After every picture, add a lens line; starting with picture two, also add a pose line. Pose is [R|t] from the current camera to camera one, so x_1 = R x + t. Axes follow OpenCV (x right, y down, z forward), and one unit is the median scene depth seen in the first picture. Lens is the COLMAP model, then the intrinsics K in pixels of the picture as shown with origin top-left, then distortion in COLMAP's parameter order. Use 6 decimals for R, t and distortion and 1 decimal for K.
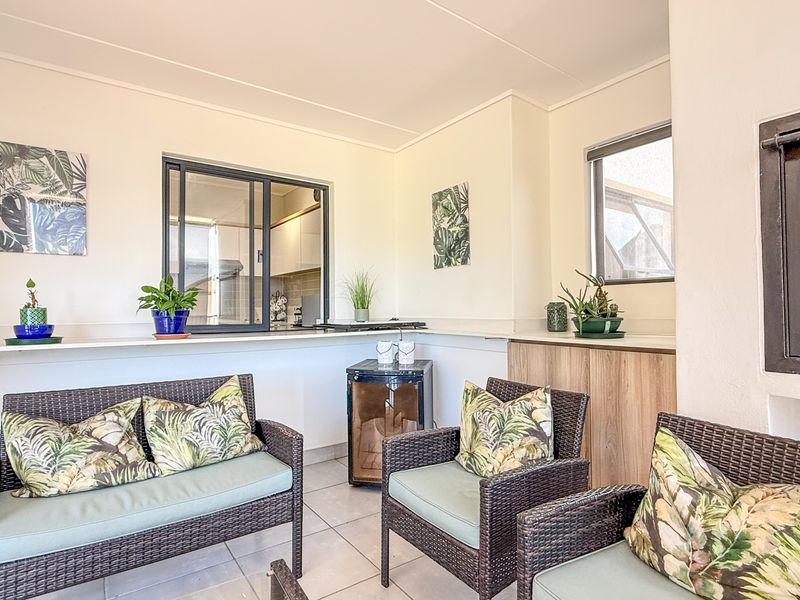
lens RADIAL K [[439.3, 0, 400.0], [0, 439.3, 300.0], [0, 0, 1]] dist [-0.002083, -0.000822]
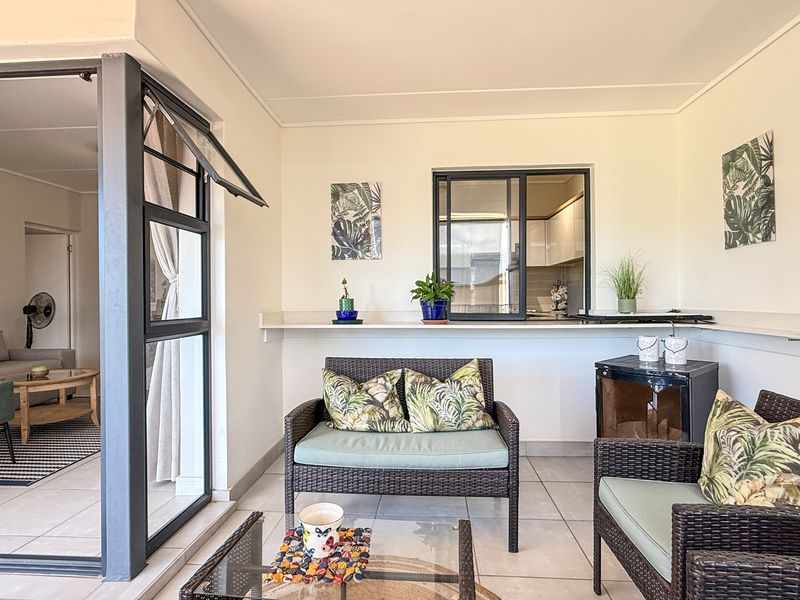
lens RADIAL K [[439.3, 0, 400.0], [0, 439.3, 300.0], [0, 0, 1]] dist [-0.002083, -0.000822]
pose [[0.770767, 0.003204, -0.637109, 0.207686], [0.013893, 0.999665, 0.021834, -0.006405], [0.636965, -0.025680, 0.770465, 0.013471]]
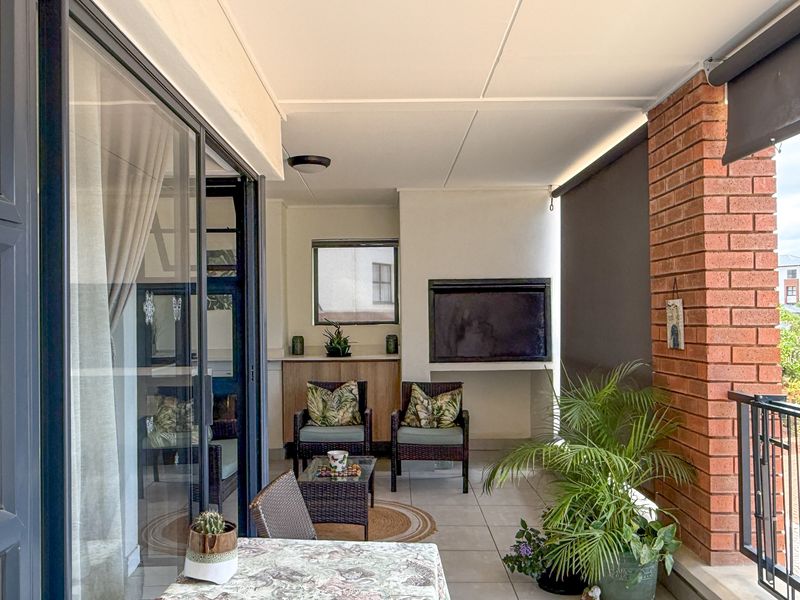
lens RADIAL K [[674.0, 0, 400.0], [0, 674.0, 300.0], [0, 0, 1]] dist [0.000305, 0.000021]
pose [[0.572991, 0.015073, 0.819423, -1.910650], [-0.010562, 0.999884, -0.011007, -0.134295], [-0.819493, -0.002348, 0.573084, -0.920300]]
